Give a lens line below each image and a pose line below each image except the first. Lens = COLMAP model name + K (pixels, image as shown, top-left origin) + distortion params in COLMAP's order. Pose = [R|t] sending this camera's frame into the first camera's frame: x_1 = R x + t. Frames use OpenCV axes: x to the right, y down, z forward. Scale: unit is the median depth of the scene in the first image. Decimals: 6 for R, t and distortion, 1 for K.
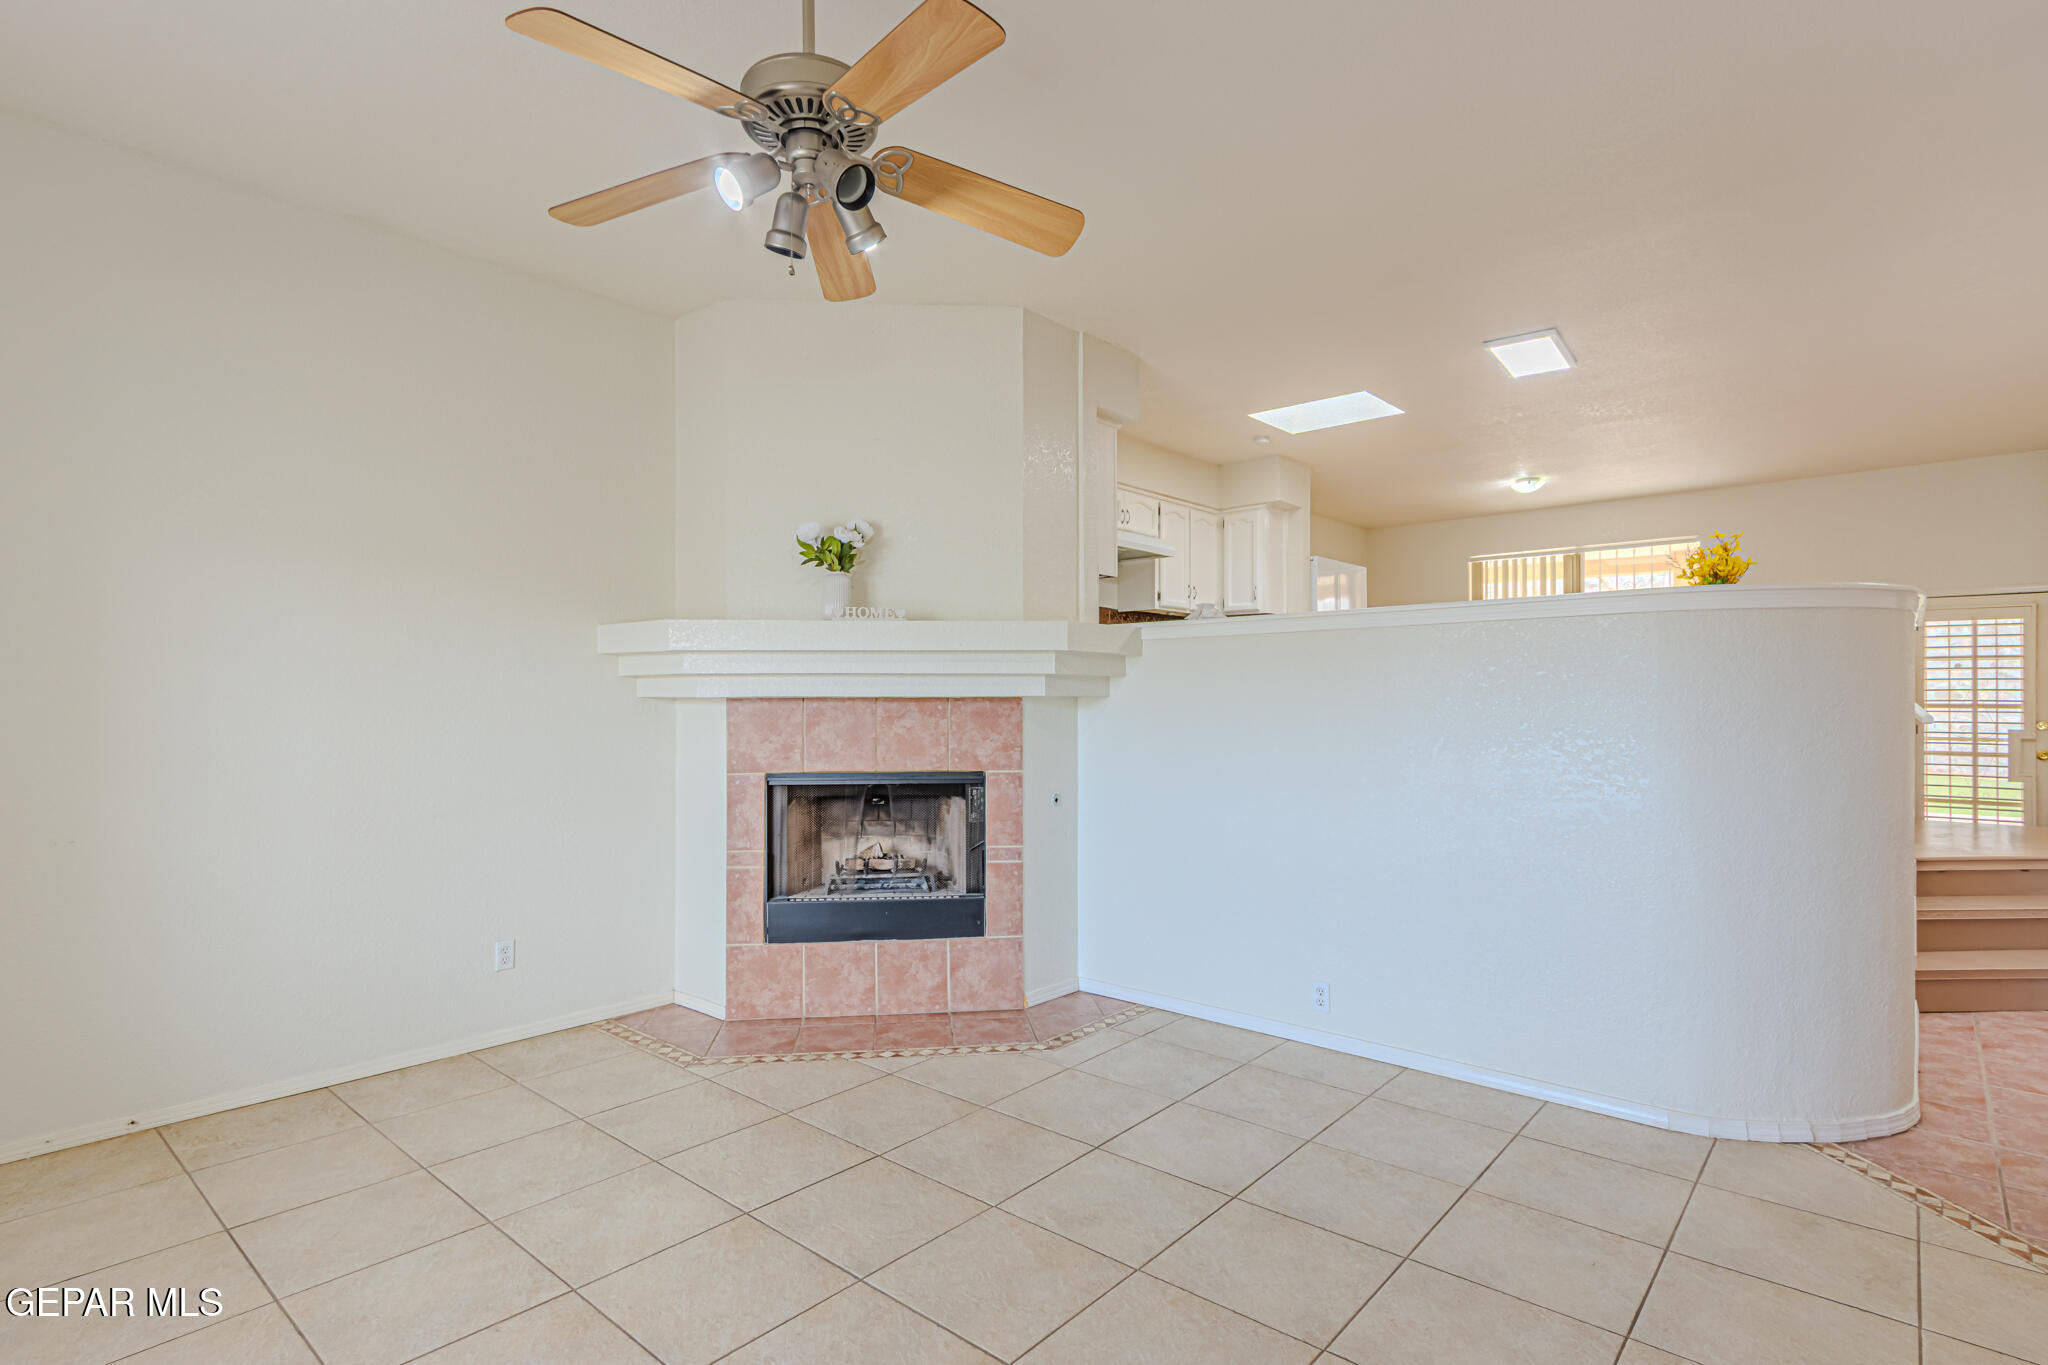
lens RADIAL K [[1017.5, 0, 1006.6], [0, 1017.5, 687.6], [0, 0, 1]] dist [0.004978, -0.000195]
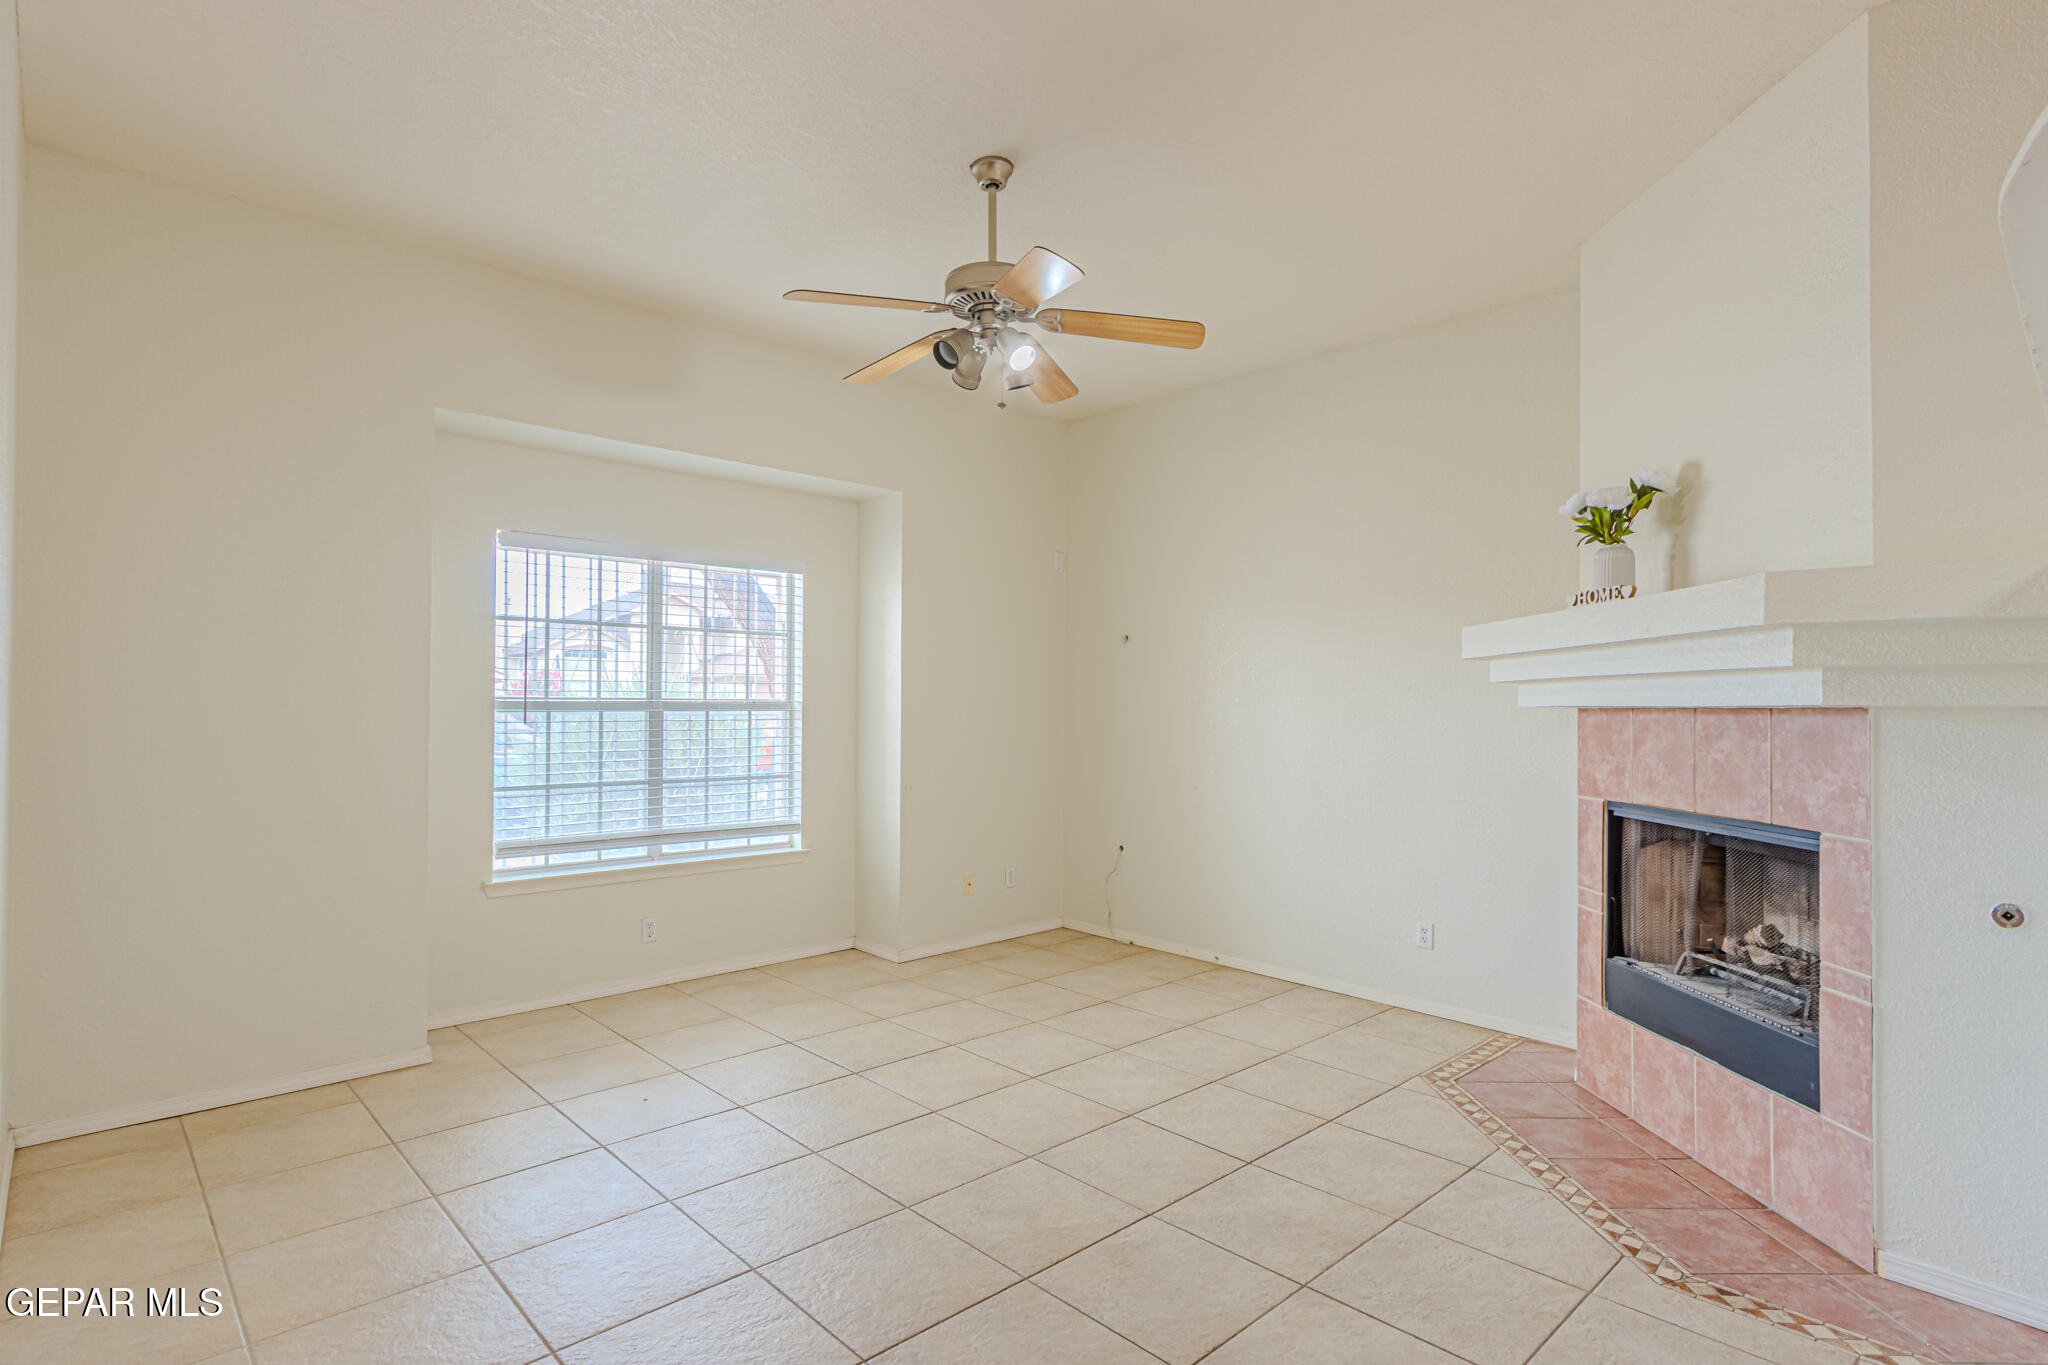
lens RADIAL K [[1017.5, 0, 1006.6], [0, 1017.5, 687.6], [0, 0, 1]] dist [0.004978, -0.000195]
pose [[-0.101426, -0.018665, -0.994668, 0.631986], [0.007074, 0.999785, -0.019482, 0.006381], [0.994818, -0.009013, -0.101272, 0.605900]]
